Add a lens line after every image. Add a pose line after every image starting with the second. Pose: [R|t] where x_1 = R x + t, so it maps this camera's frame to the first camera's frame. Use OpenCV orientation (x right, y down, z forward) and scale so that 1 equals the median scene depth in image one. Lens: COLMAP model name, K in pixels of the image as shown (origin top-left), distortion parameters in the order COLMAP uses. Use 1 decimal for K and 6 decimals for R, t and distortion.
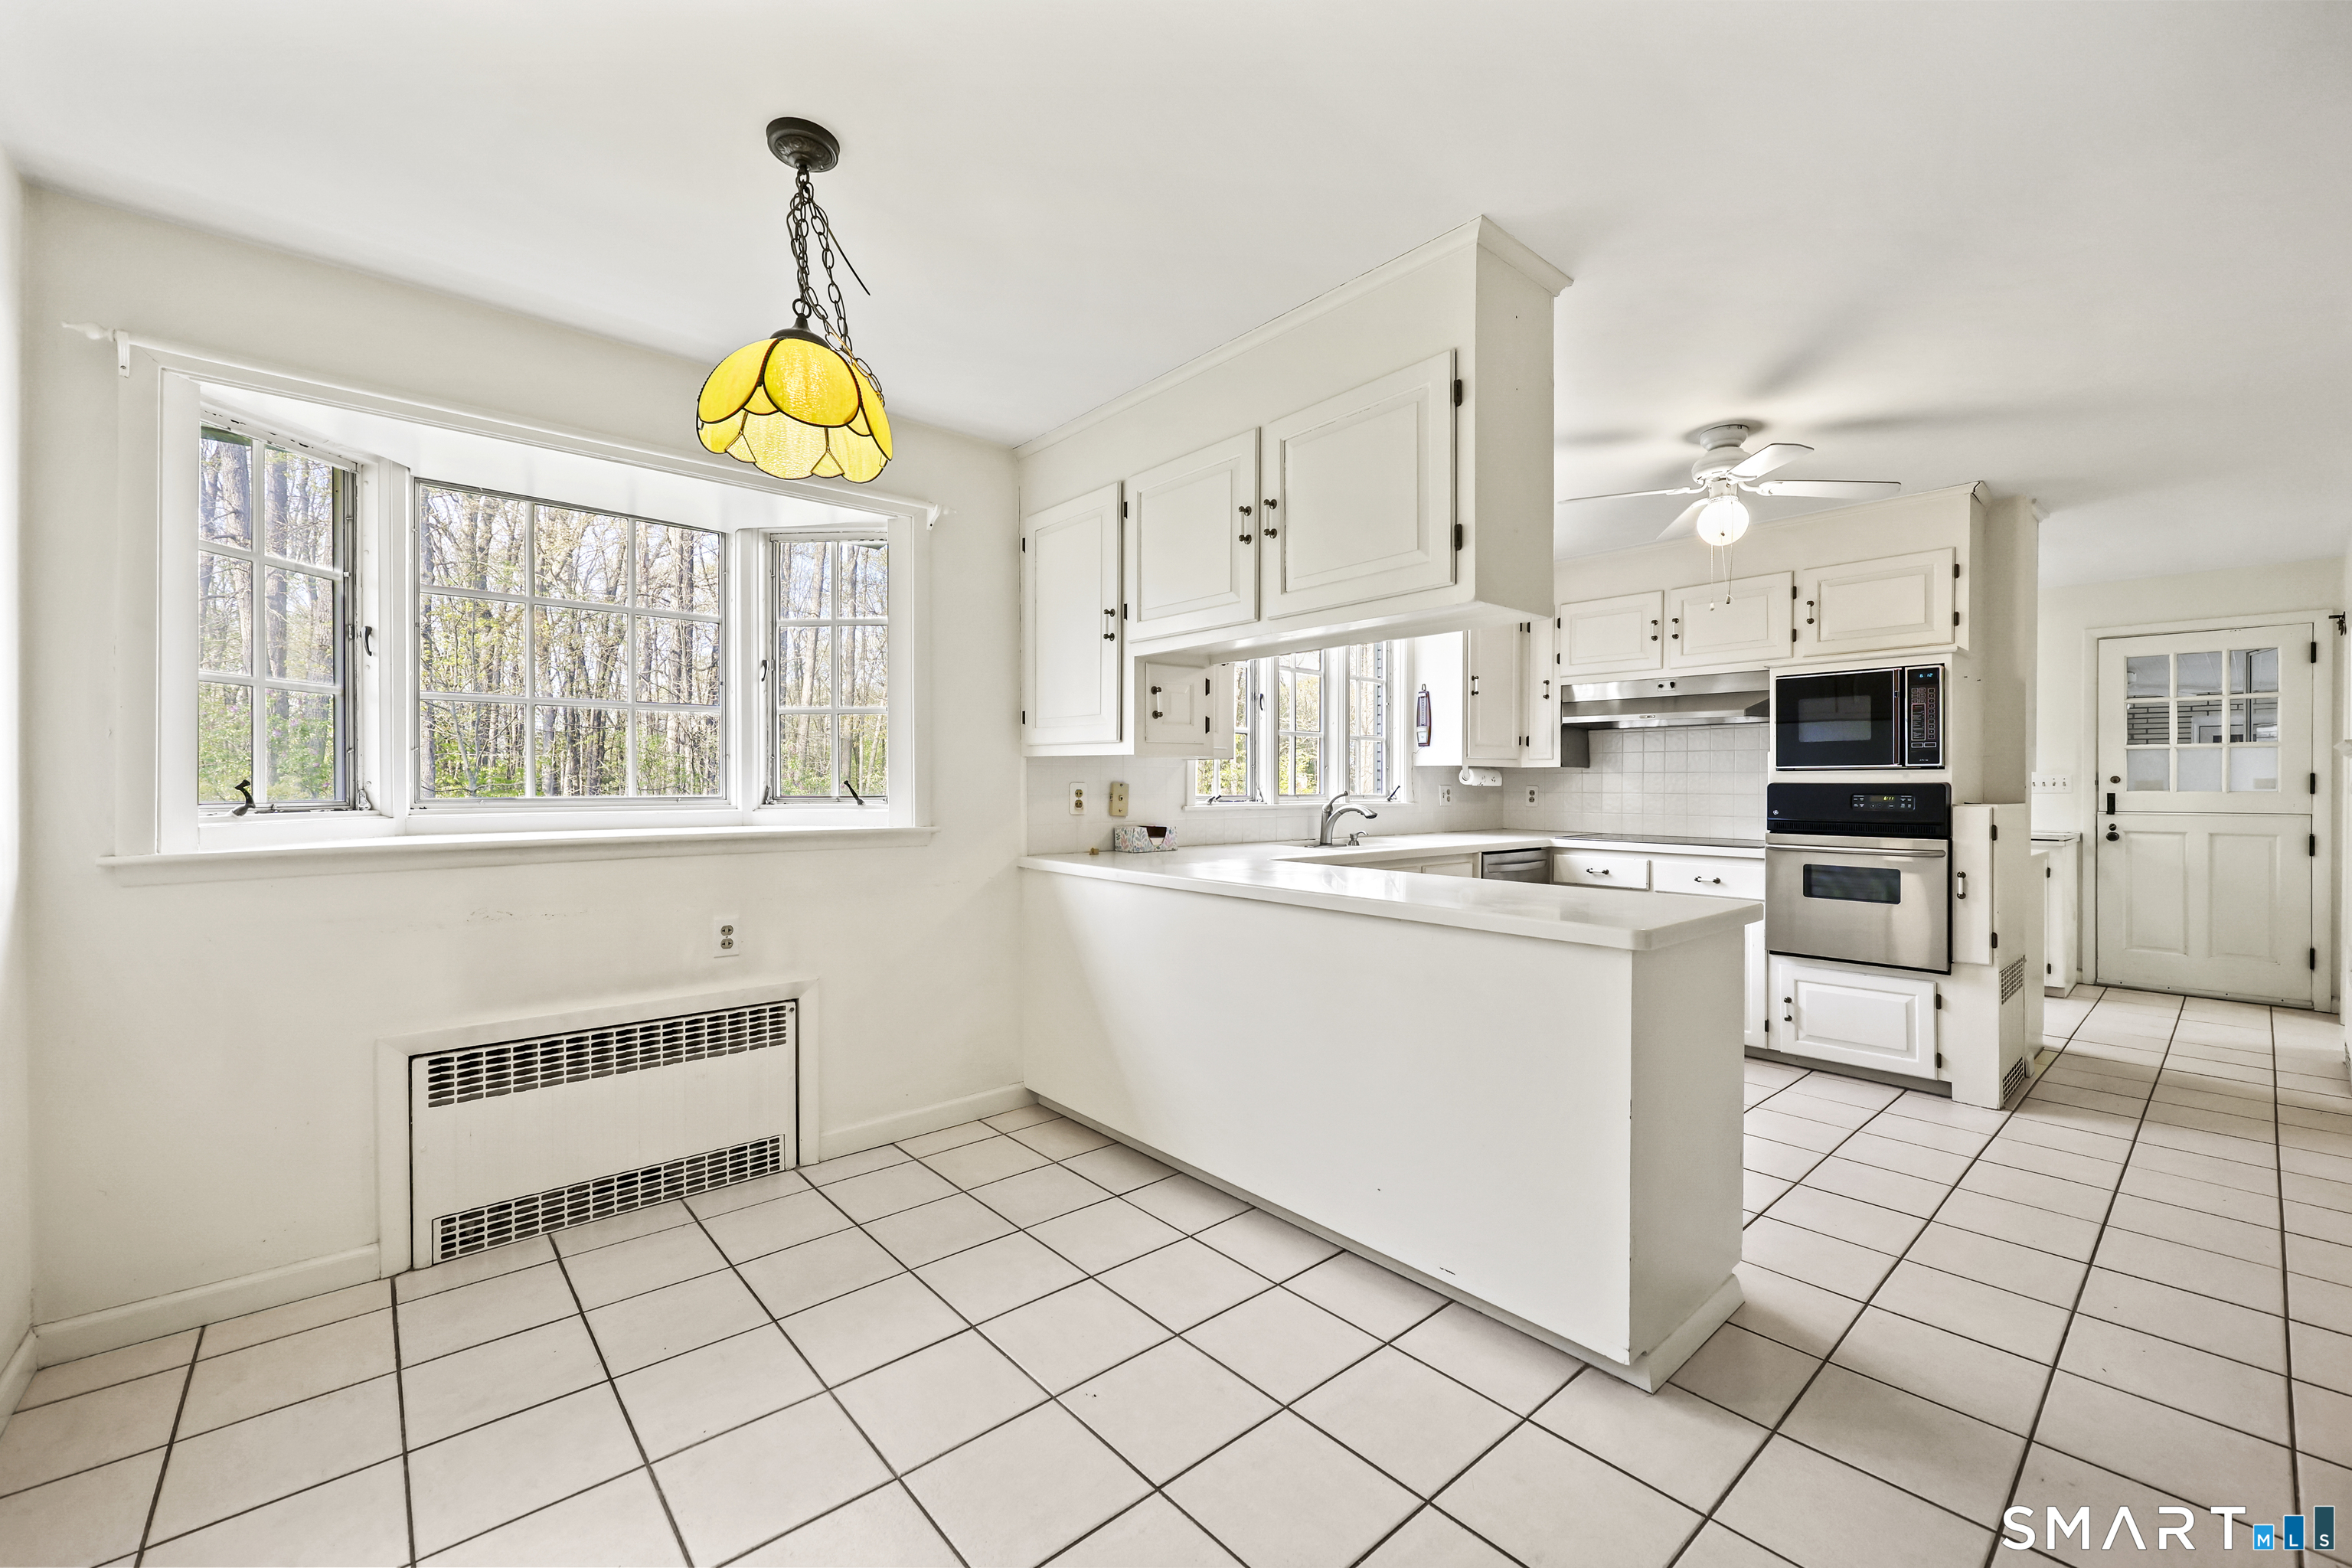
lens RADIAL K [[951.3, 0, 1169.6], [0, 951.3, 785.6], [0, 0, 1]] dist [-0.002367, 0.000087]
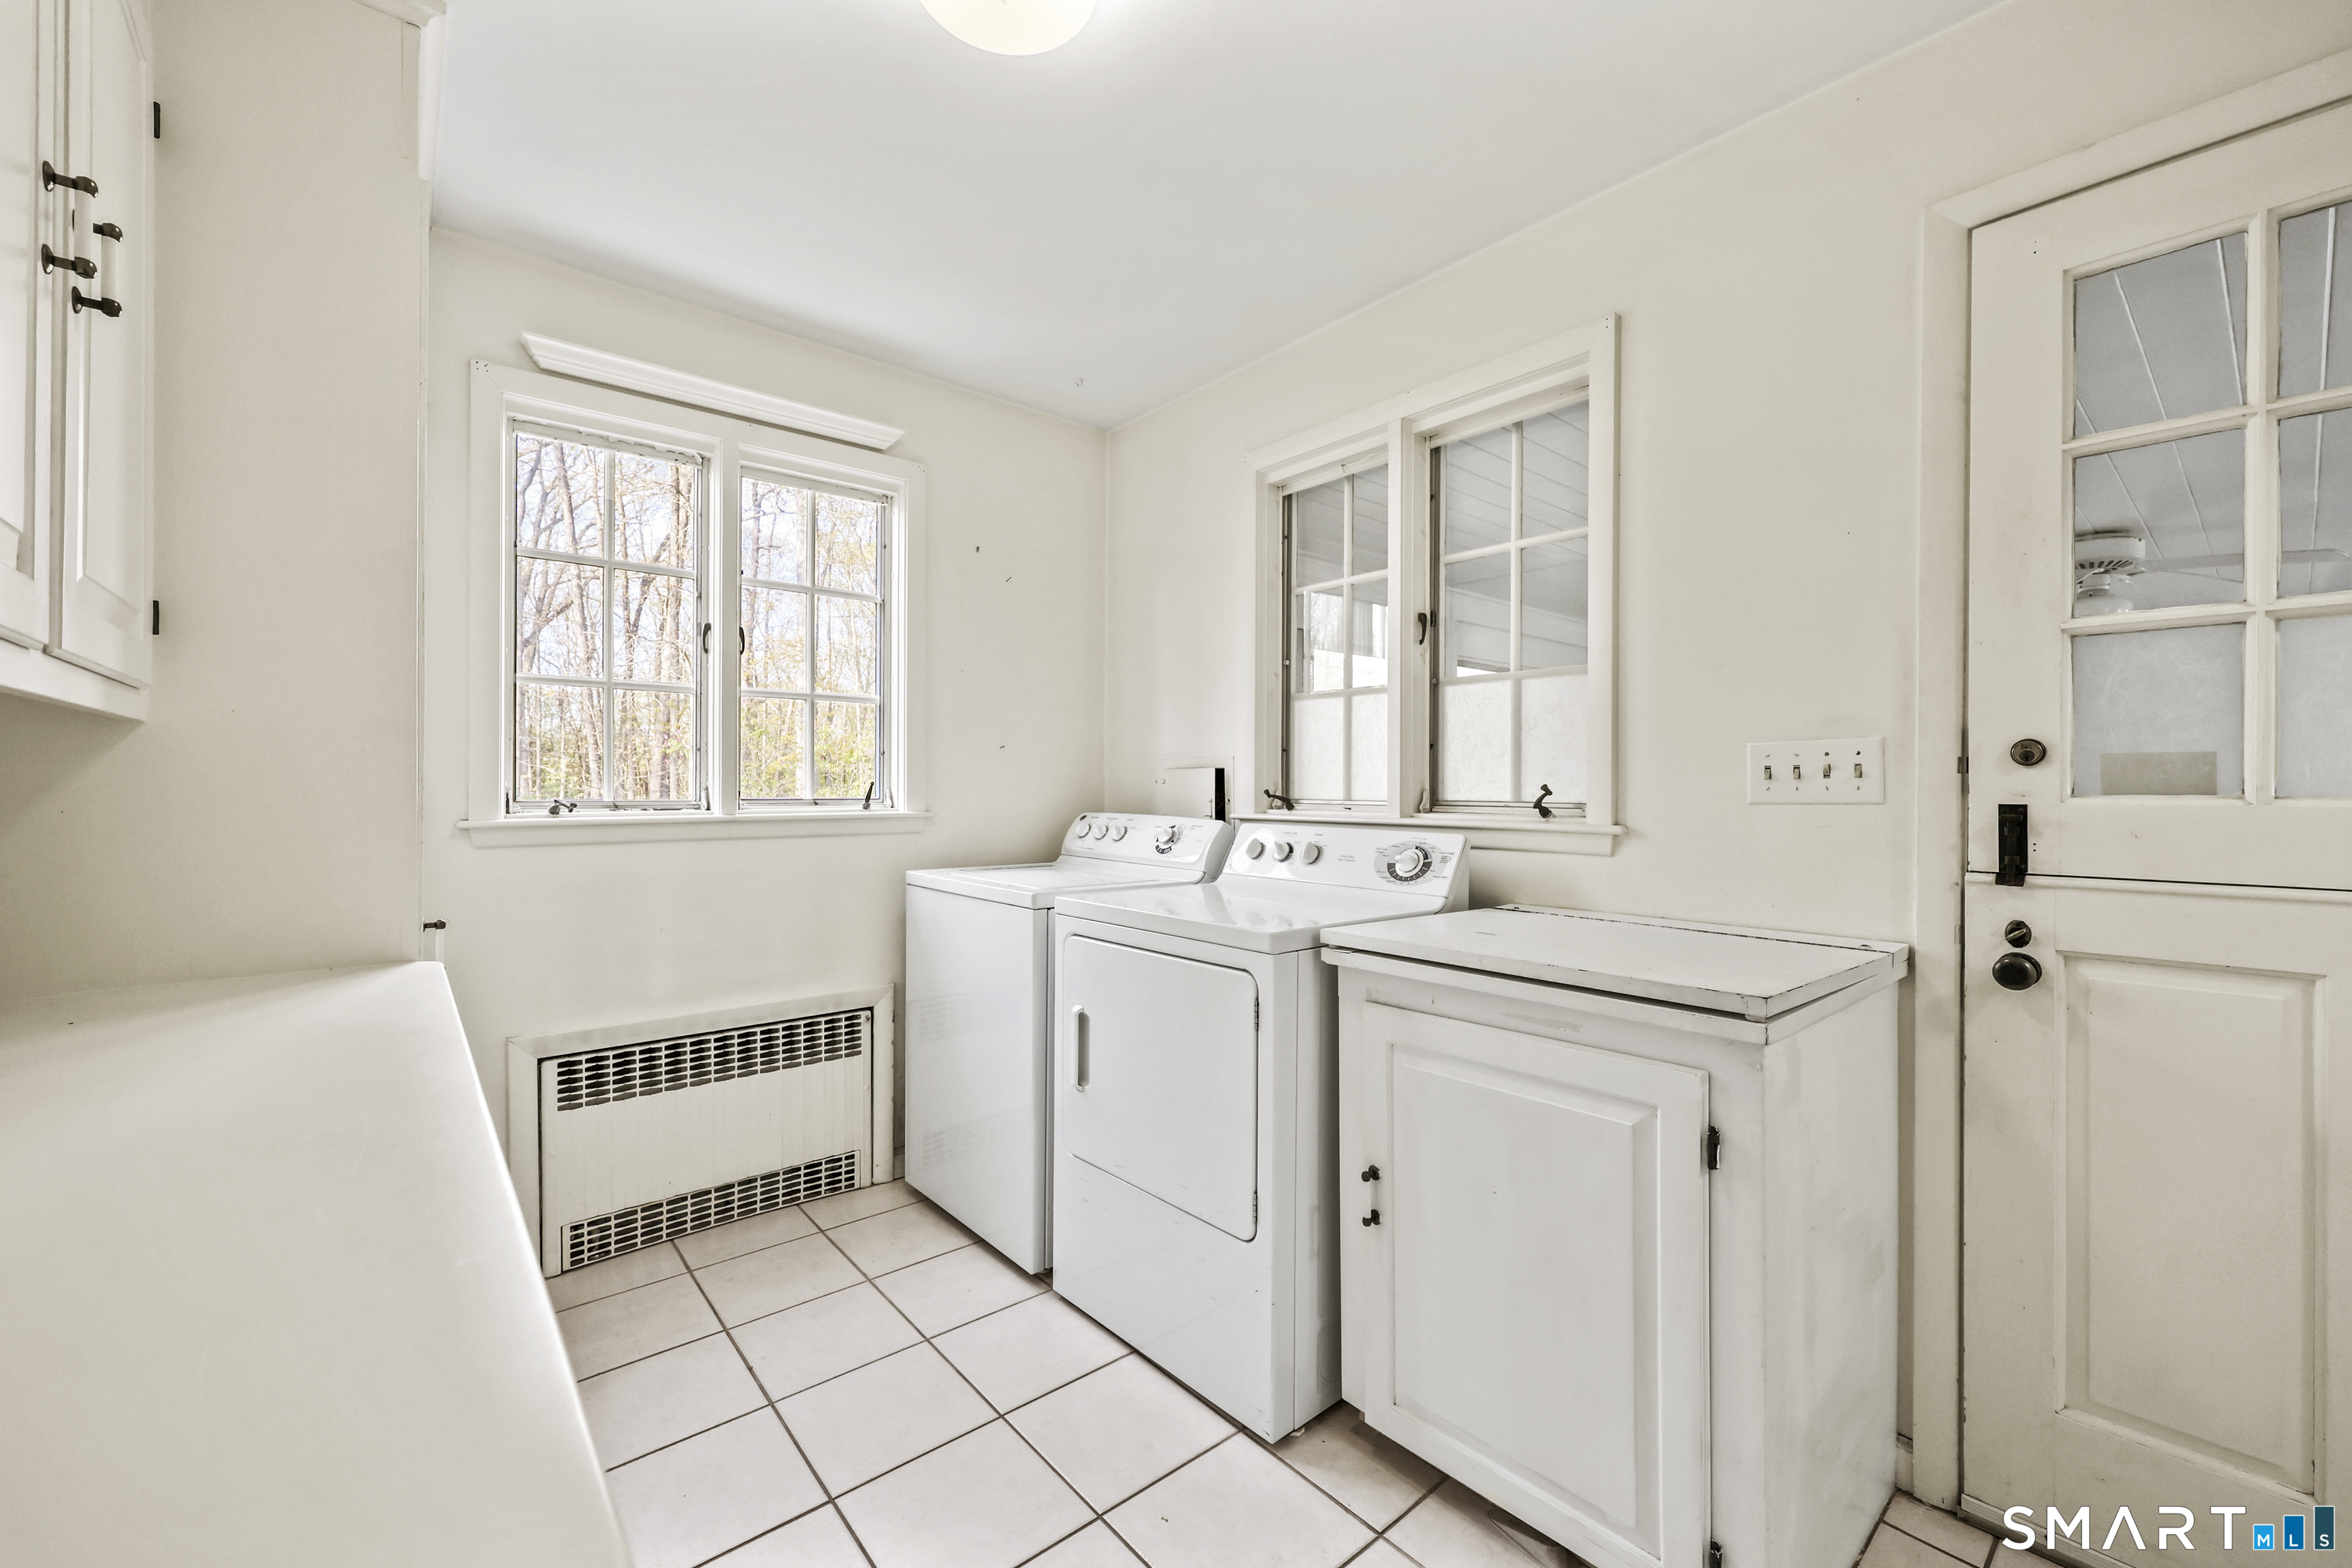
lens RADIAL K [[951.3, 0, 1135.8], [0, 951.3, 786.8], [0, 0, 1]] dist [-0.002367, 0.000087]
pose [[0.999813, -0.003602, -0.018974, 0.991499], [0.003666, 0.999988, 0.003314, 0.001928], [0.018962, -0.003383, 0.999814, 0.963004]]
